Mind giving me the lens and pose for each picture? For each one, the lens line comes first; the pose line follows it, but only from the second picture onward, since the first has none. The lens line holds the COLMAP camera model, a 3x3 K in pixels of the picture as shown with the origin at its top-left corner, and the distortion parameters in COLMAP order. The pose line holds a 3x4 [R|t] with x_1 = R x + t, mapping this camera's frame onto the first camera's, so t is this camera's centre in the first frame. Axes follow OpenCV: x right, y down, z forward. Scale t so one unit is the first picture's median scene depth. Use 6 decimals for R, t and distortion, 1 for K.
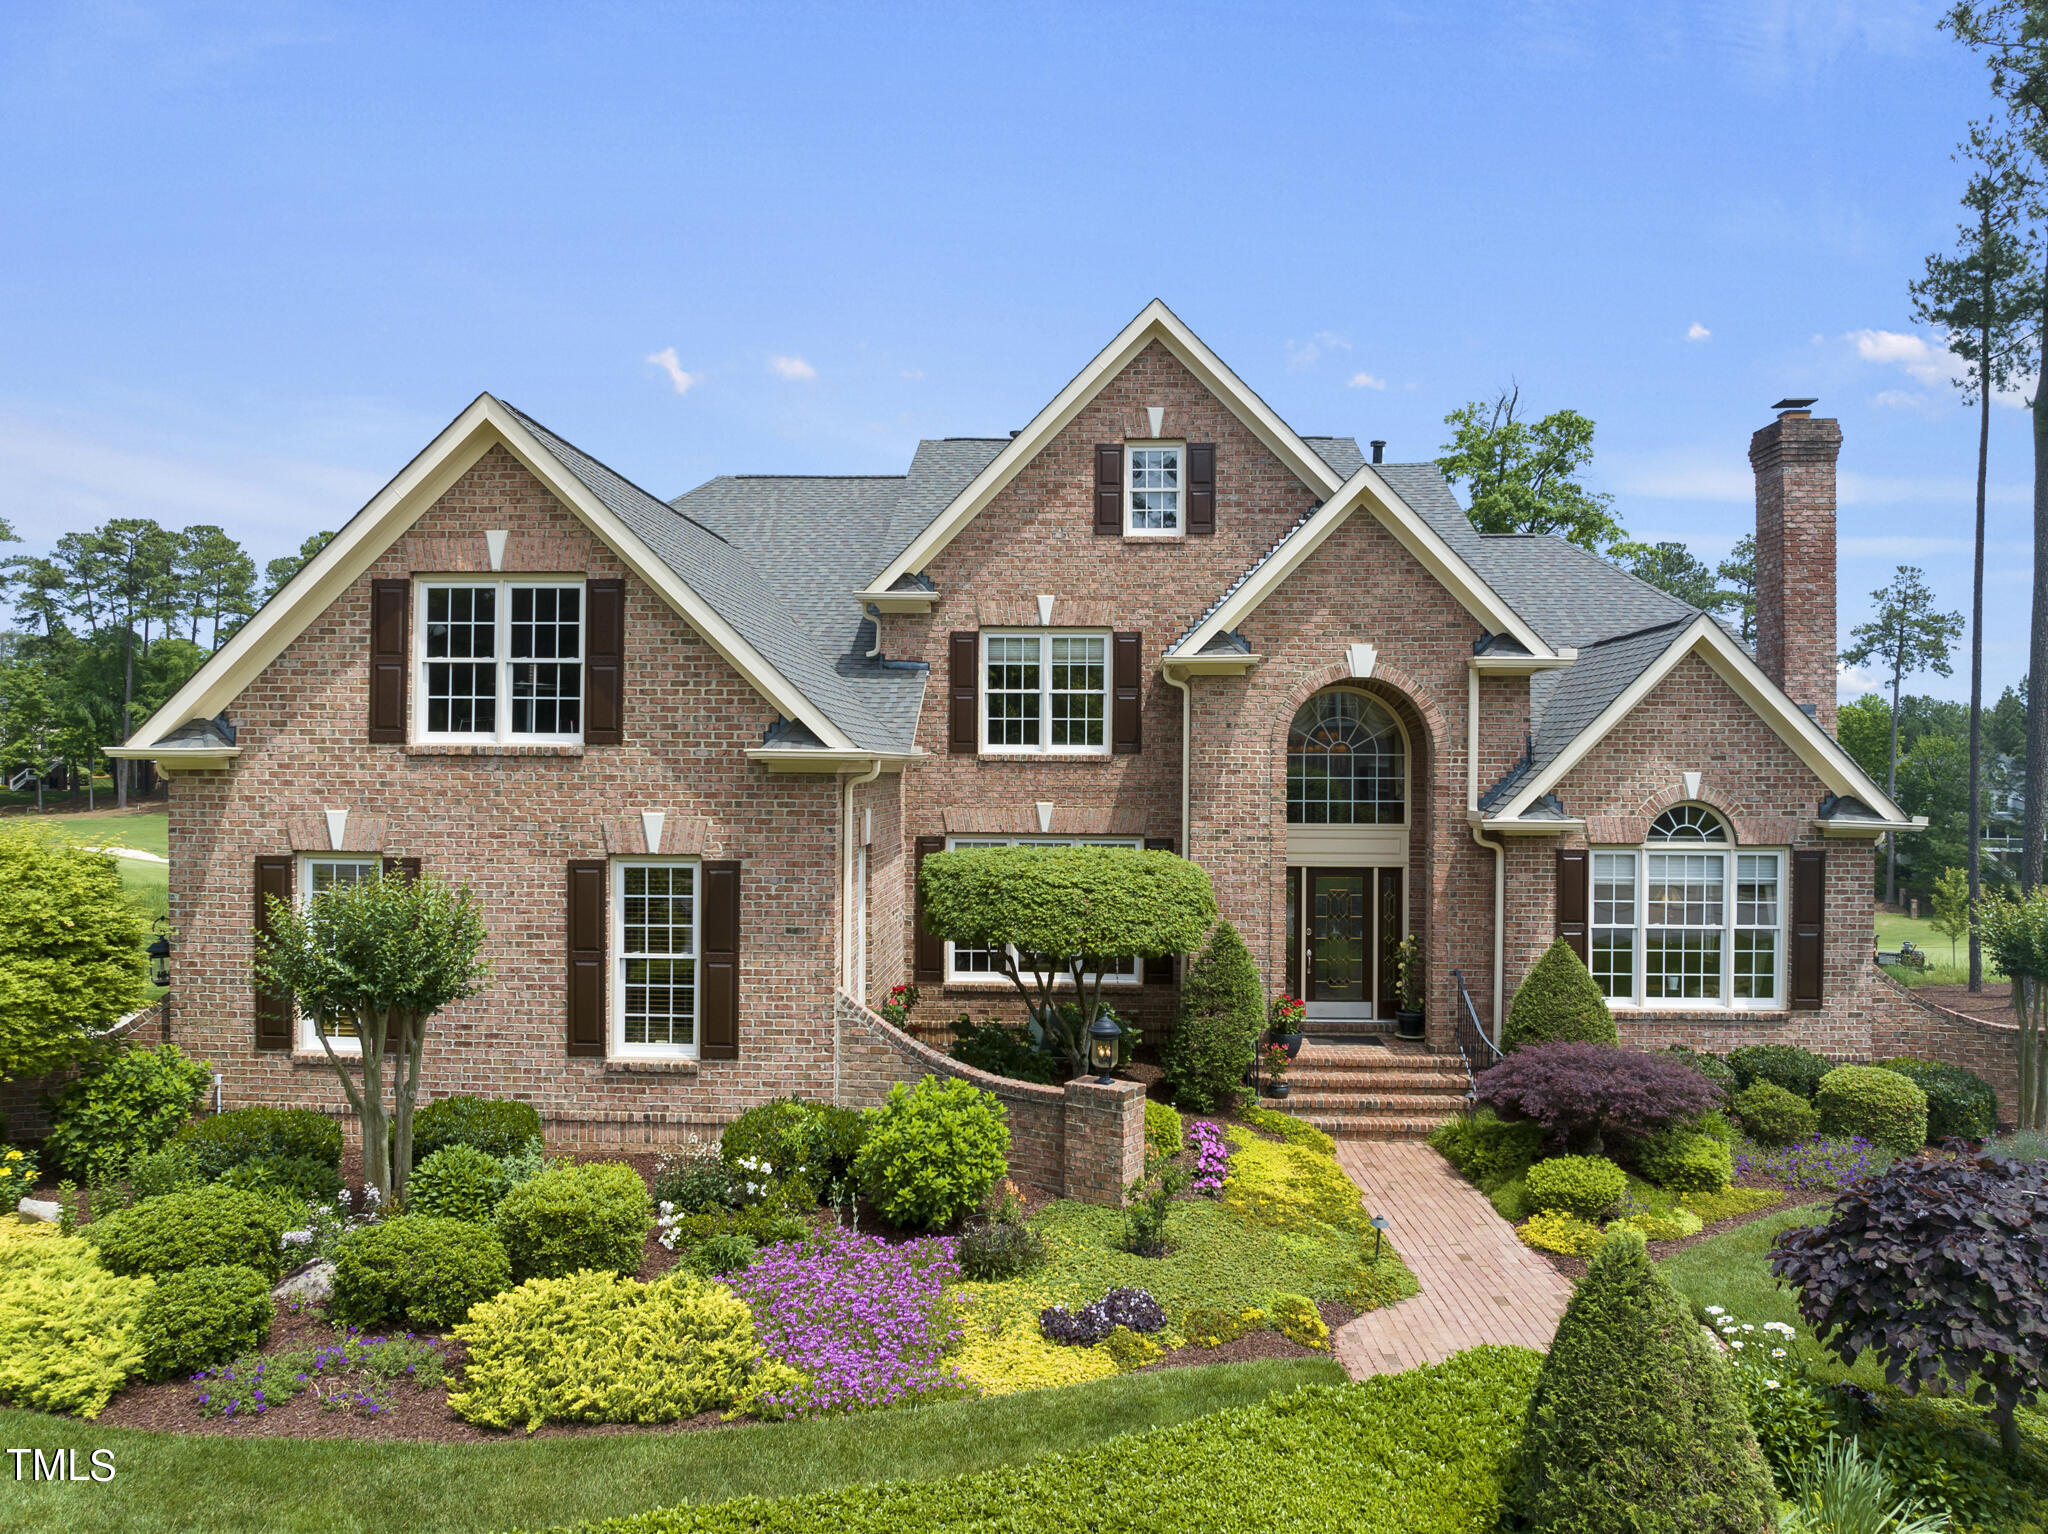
lens RADIAL K [[1440.1, 0, 1035.2], [0, 1440.1, 759.1], [0, 0, 1]] dist [-0.043877, 0.008970]
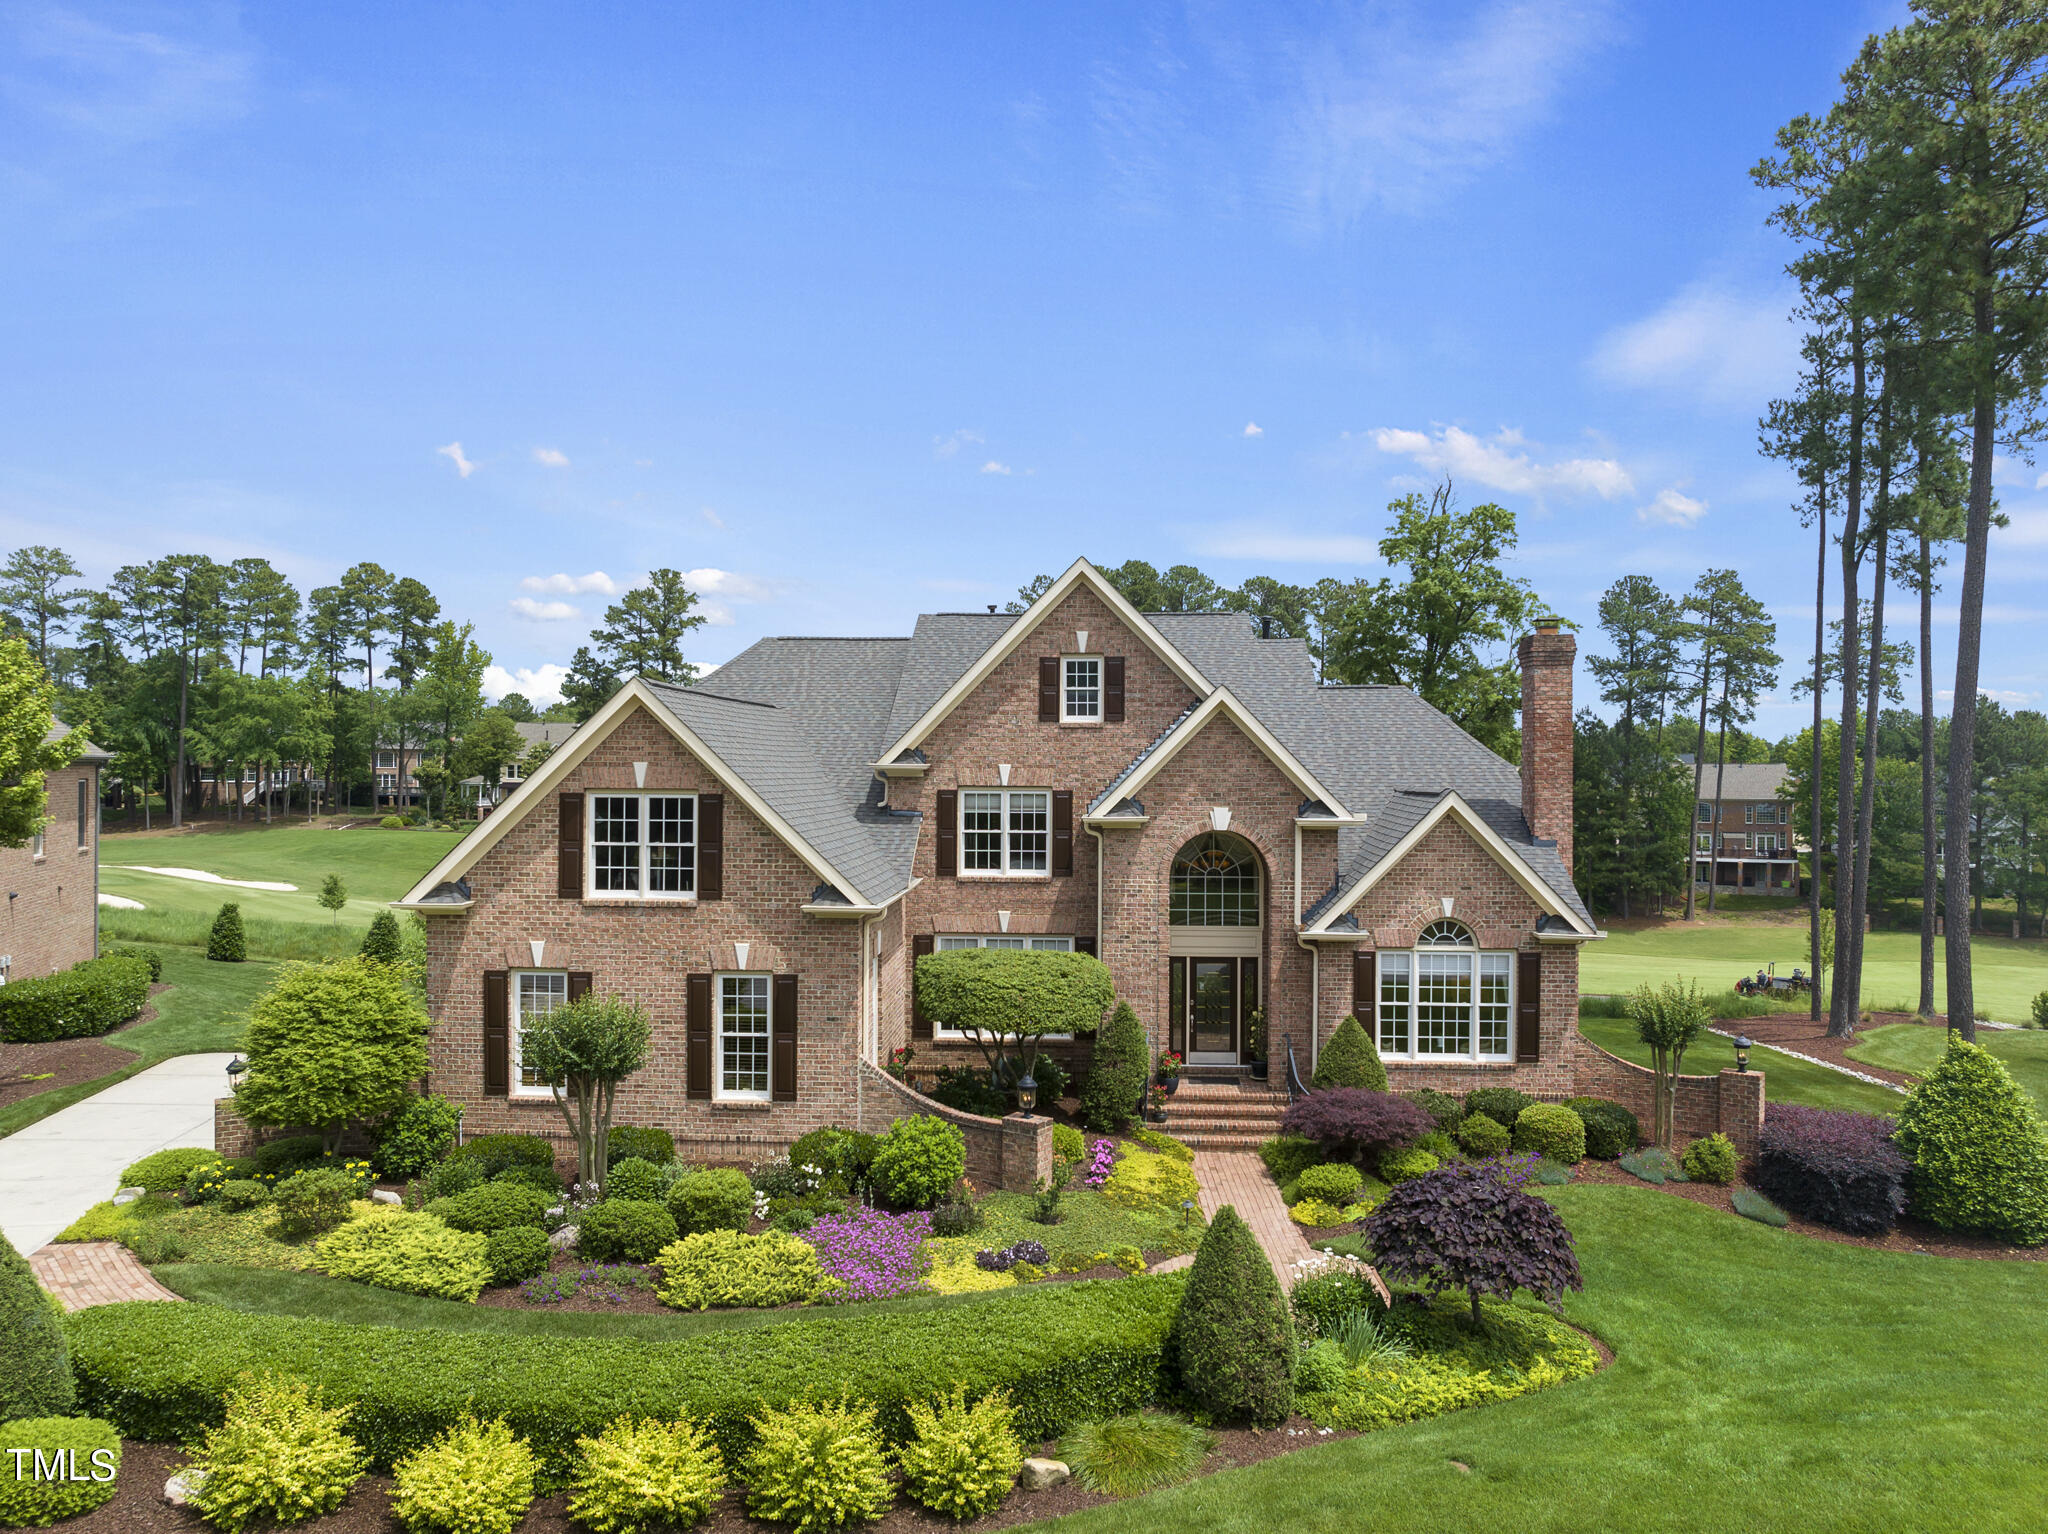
lens RADIAL K [[1440.1, 0, 1035.4], [0, 1440.1, 757.2], [0, 0, 1]] dist [-0.043877, 0.008970]
pose [[0.999965, -0.001494, -0.008259, 0.054649], [0.001494, 0.999999, -0.000039, -0.134483], [0.008259, 0.000027, 0.999966, -0.457629]]
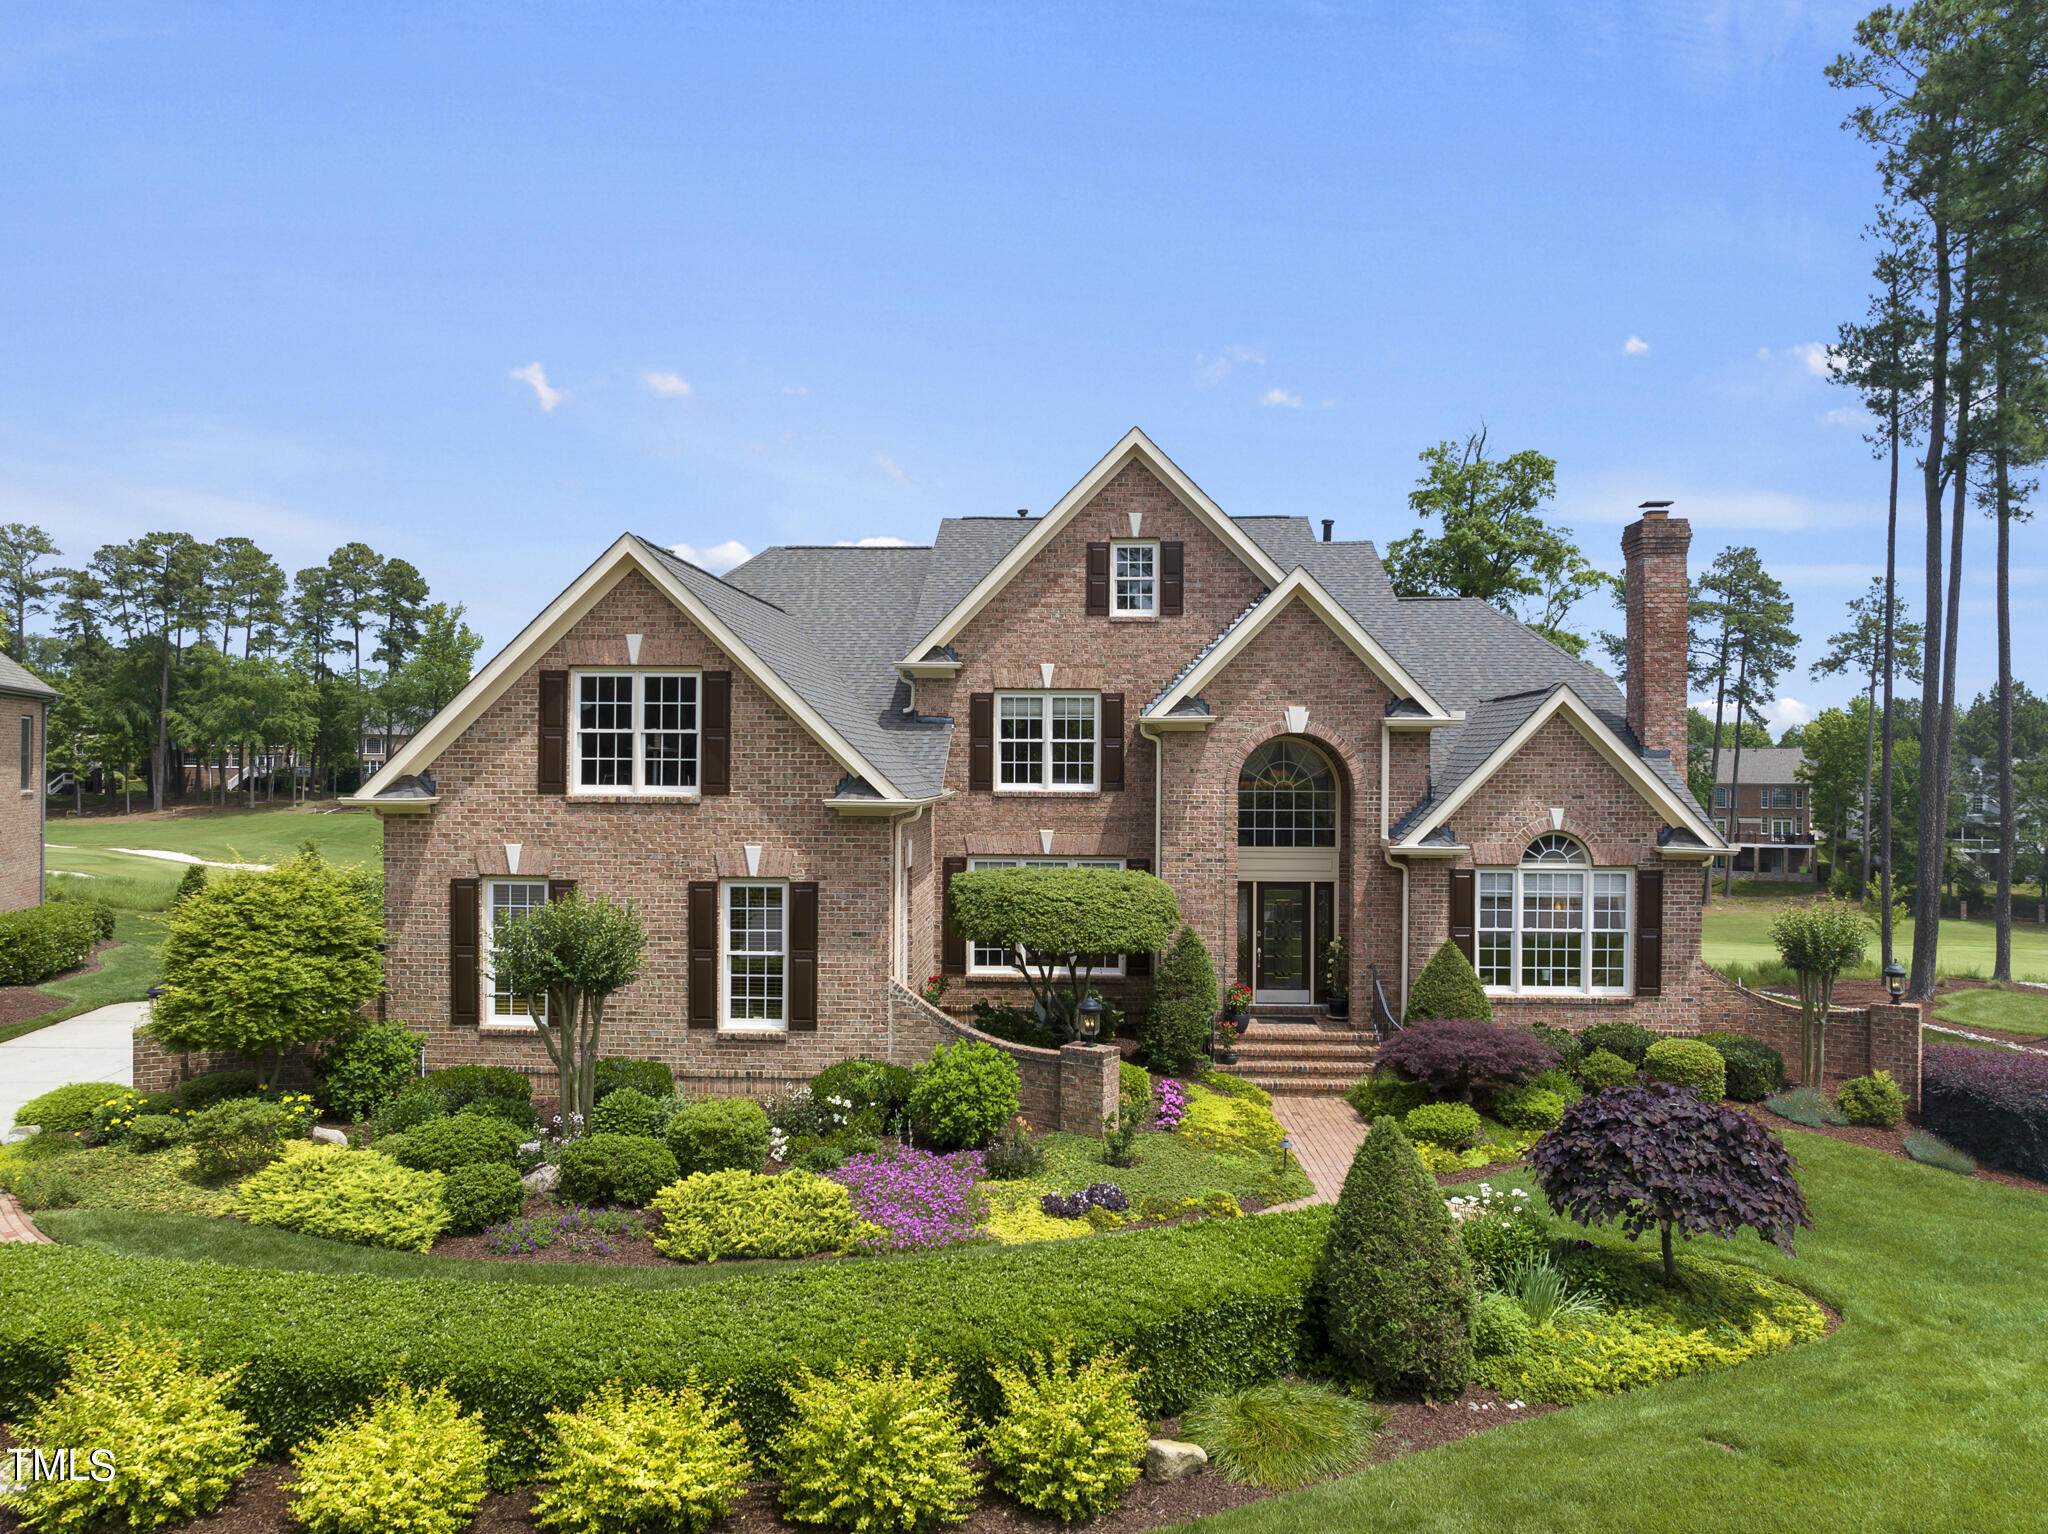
lens RADIAL K [[1440.1, 0, 1035.6], [0, 1440.1, 757.3], [0, 0, 1]] dist [-0.043877, 0.008970]
pose [[0.999993, -0.001011, -0.003580, 0.001660], [0.001012, 0.999999, 0.000237, -0.036886], [0.003580, -0.000241, 0.999994, -0.273928]]
